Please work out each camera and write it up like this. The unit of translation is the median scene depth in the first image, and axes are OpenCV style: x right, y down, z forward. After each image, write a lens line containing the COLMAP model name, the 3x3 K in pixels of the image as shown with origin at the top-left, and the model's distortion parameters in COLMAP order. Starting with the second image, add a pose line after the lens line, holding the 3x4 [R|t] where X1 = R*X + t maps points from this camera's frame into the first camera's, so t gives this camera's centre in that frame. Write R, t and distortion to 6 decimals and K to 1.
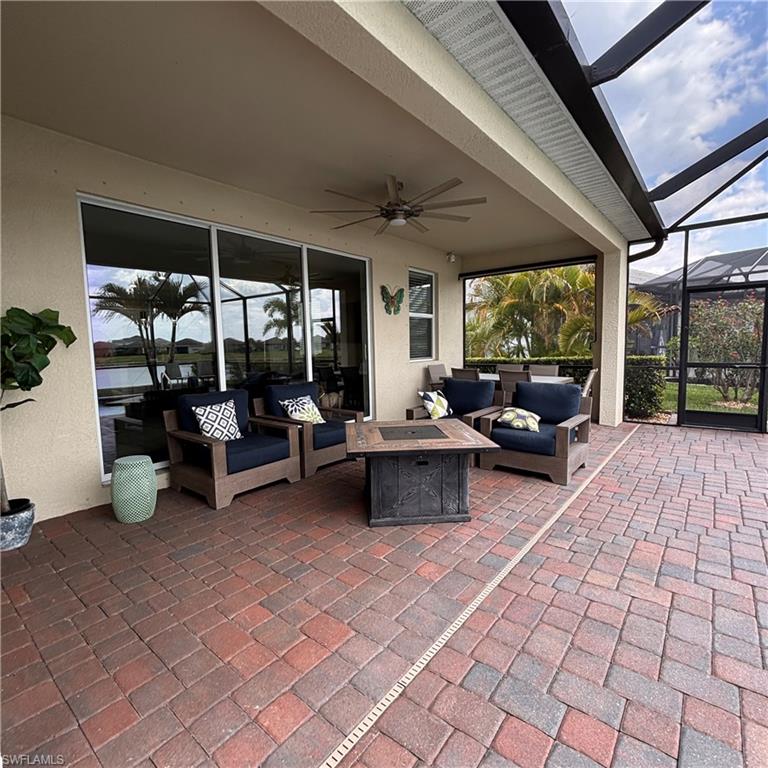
lens RADIAL K [[410.5, 0, 385.1], [0, 410.5, 384.3], [0, 0, 1]] dist [-0.000957, 0.000478]
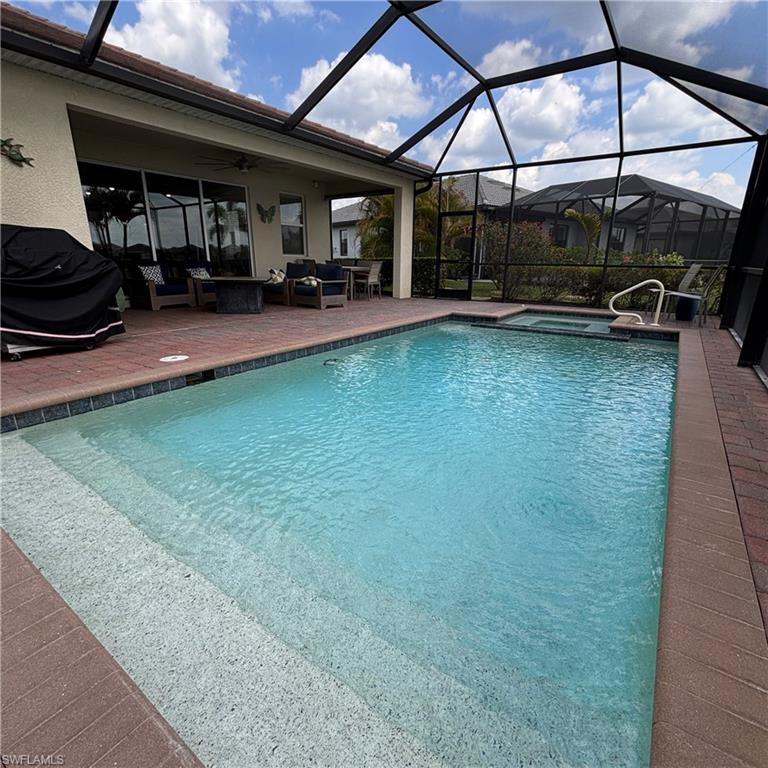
lens RADIAL K [[412.5, 0, 373.3], [0, 412.5, 388.2], [0, 0, 1]] dist [-0.003407, -0.000666]
pose [[0.998434, 0.018895, 0.052658, 0.368946], [-0.029131, 0.979157, 0.201006, 0.125353], [-0.047763, -0.202225, 0.978174, -0.726589]]
